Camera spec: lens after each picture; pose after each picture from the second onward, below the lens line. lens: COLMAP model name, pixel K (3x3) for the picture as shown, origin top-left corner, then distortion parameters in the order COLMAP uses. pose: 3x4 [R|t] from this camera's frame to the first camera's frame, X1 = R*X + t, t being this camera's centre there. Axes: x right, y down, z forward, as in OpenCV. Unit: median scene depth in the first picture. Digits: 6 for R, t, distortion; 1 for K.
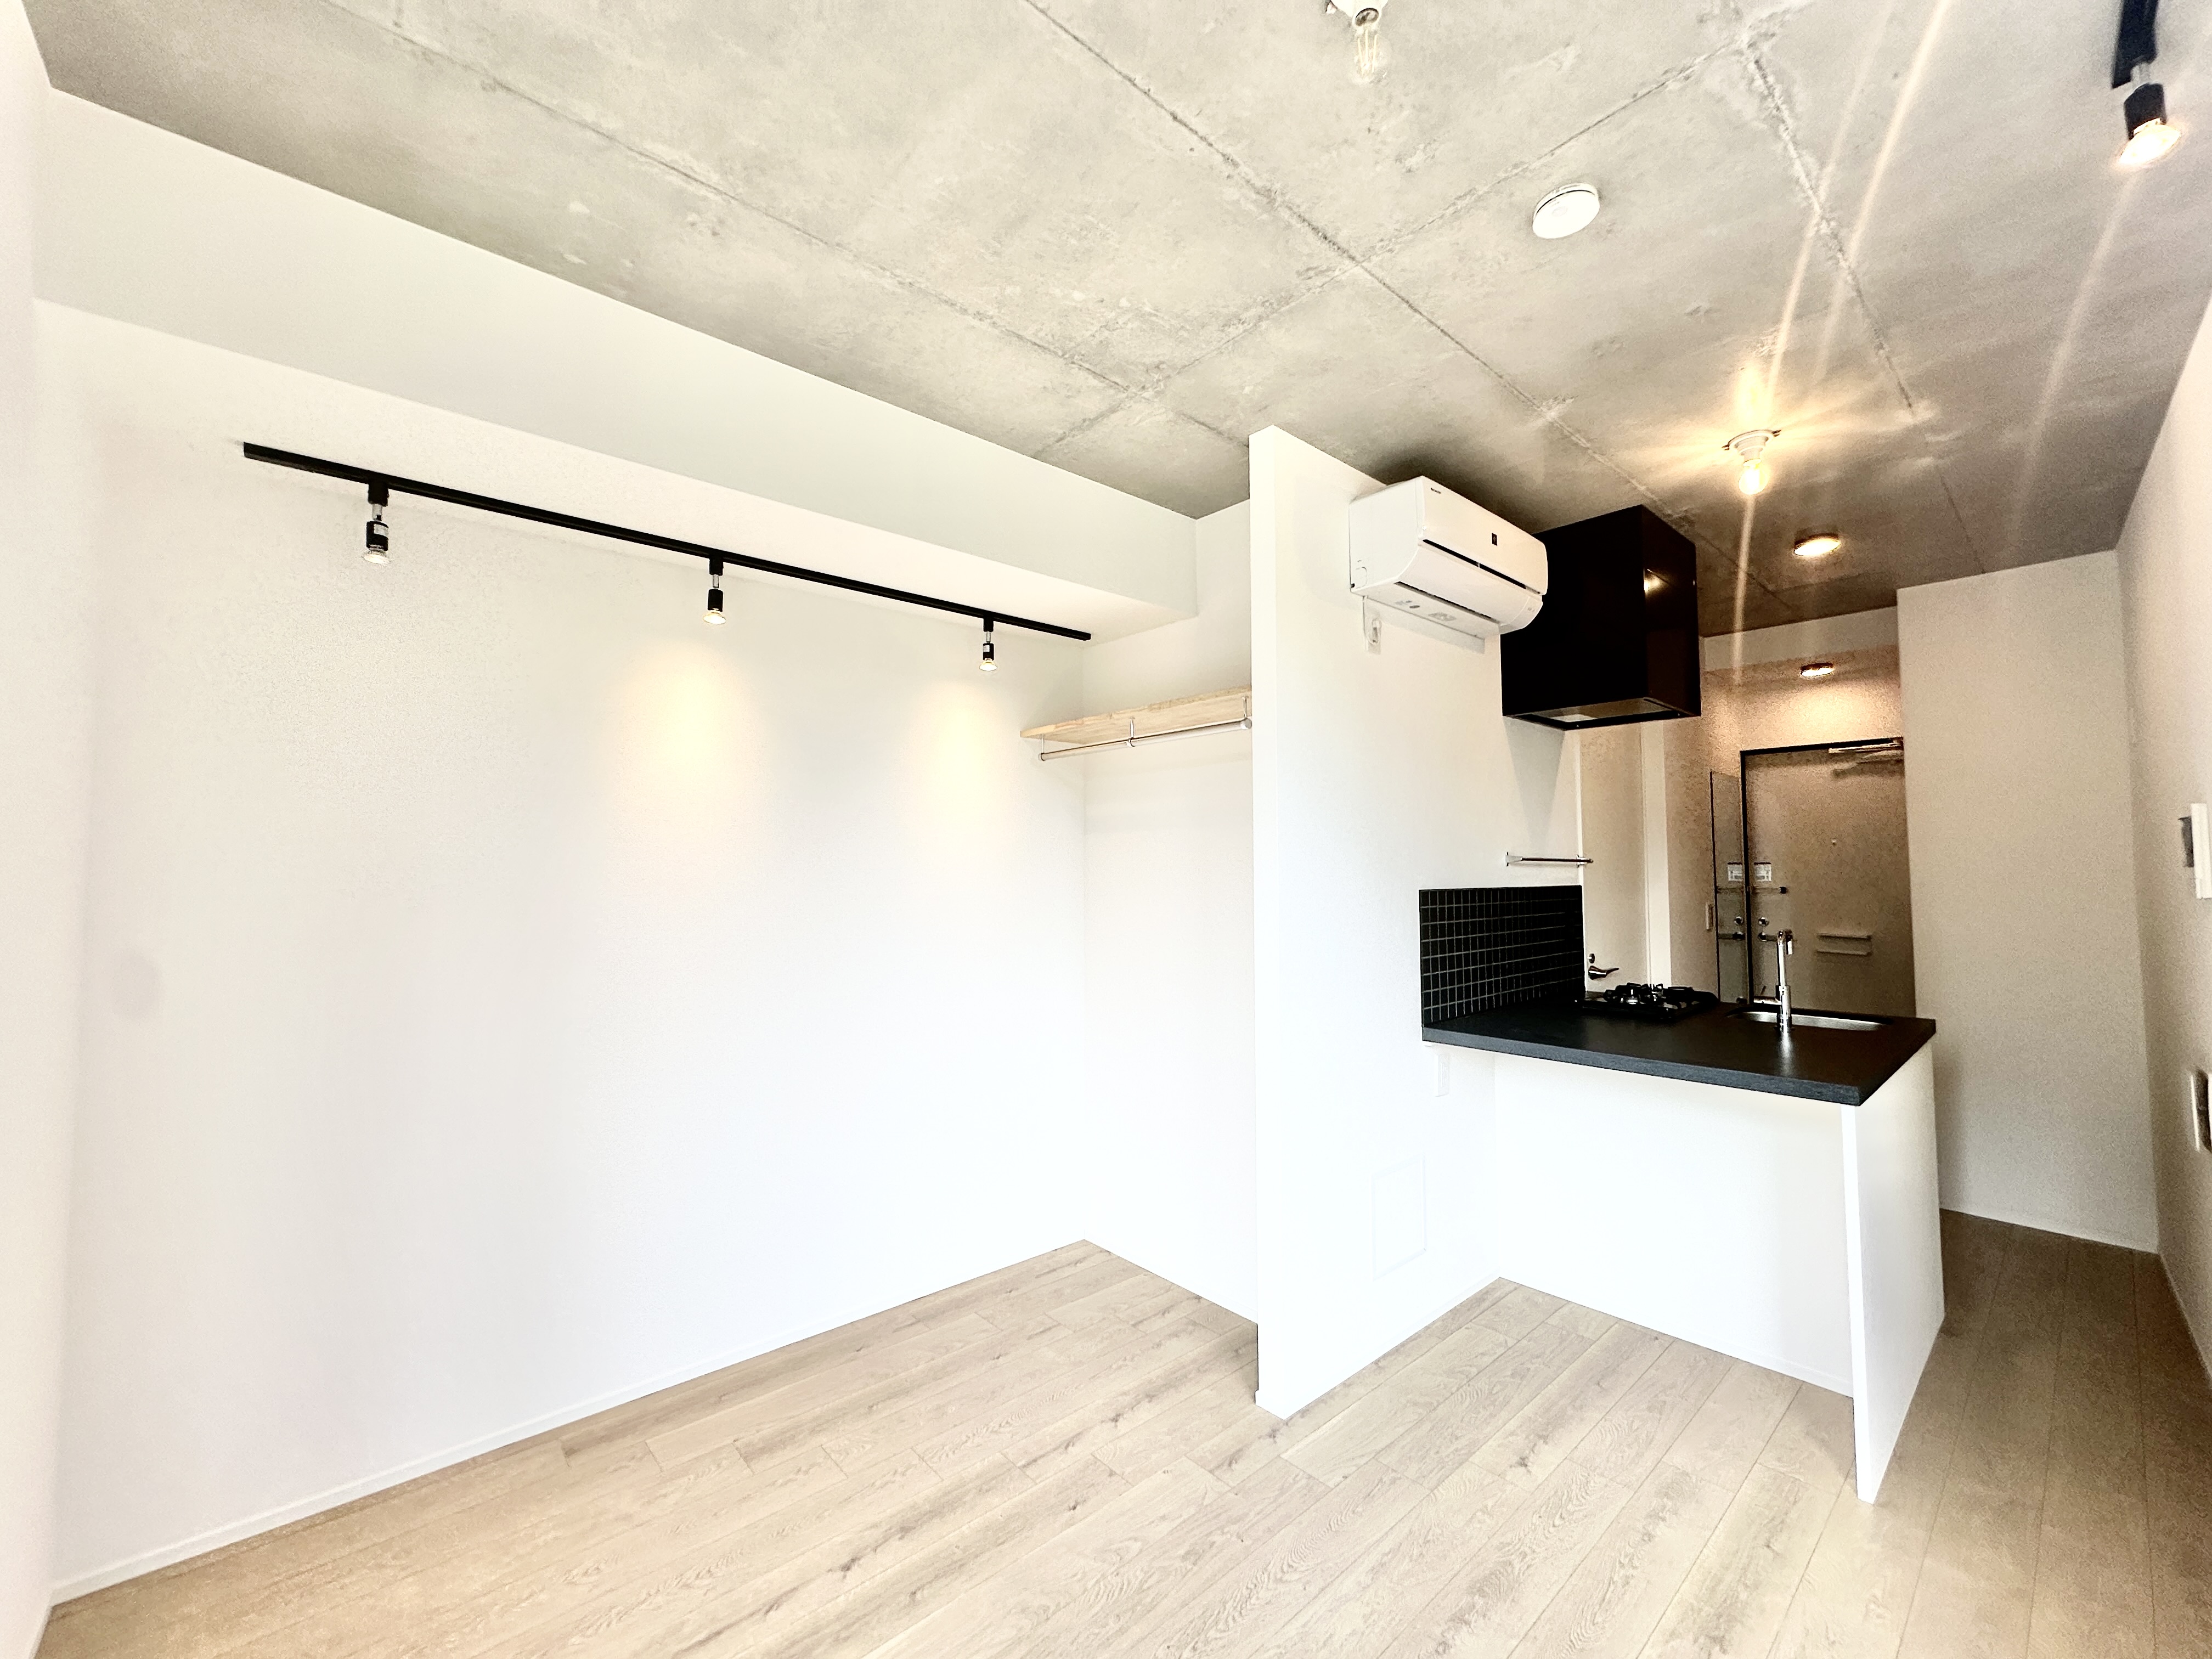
lens RADIAL K [[884.4, 0, 1108.2], [0, 884.4, 824.9], [0, 0, 1]] dist [-0.002948, 0.000815]
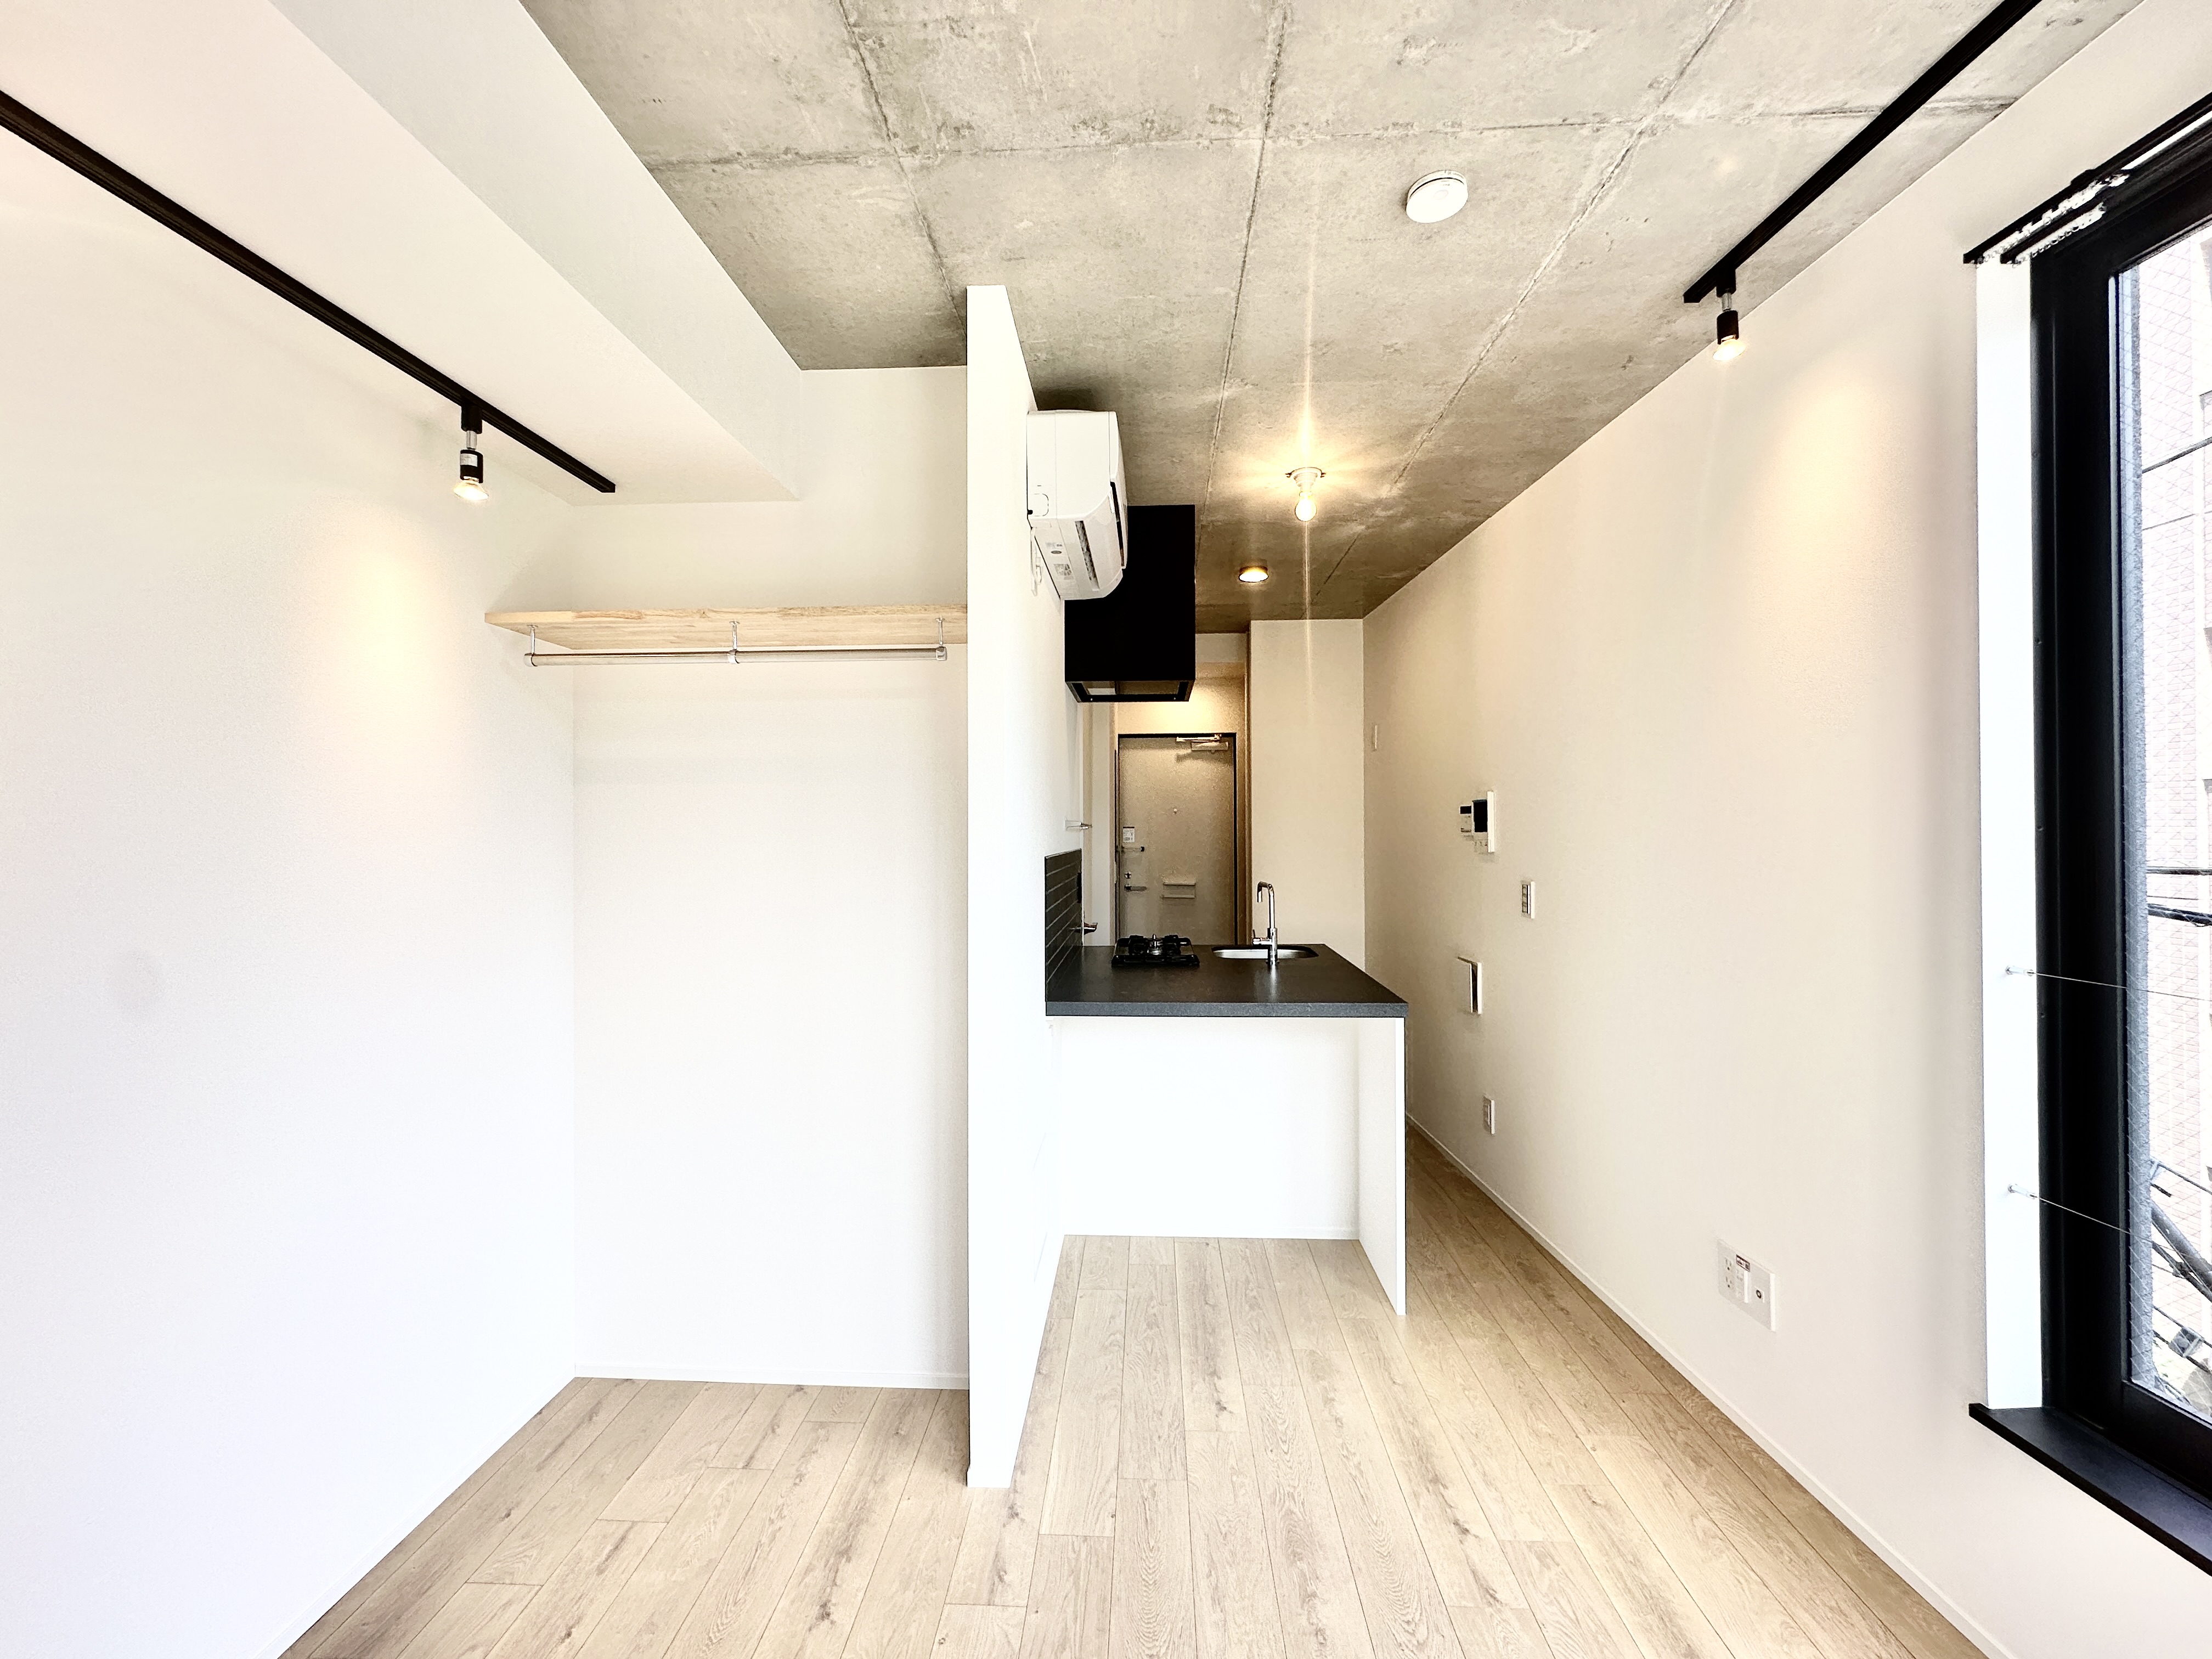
lens RADIAL K [[884.4, 0, 1105.0], [0, 884.4, 825.5], [0, 0, 1]] dist [-0.002948, 0.000815]
pose [[0.698664, 0.002822, 0.715445, -0.336889], [-0.034564, 0.998958, 0.029813, 0.011593], [-0.714615, -0.045558, 0.698033, 0.366675]]
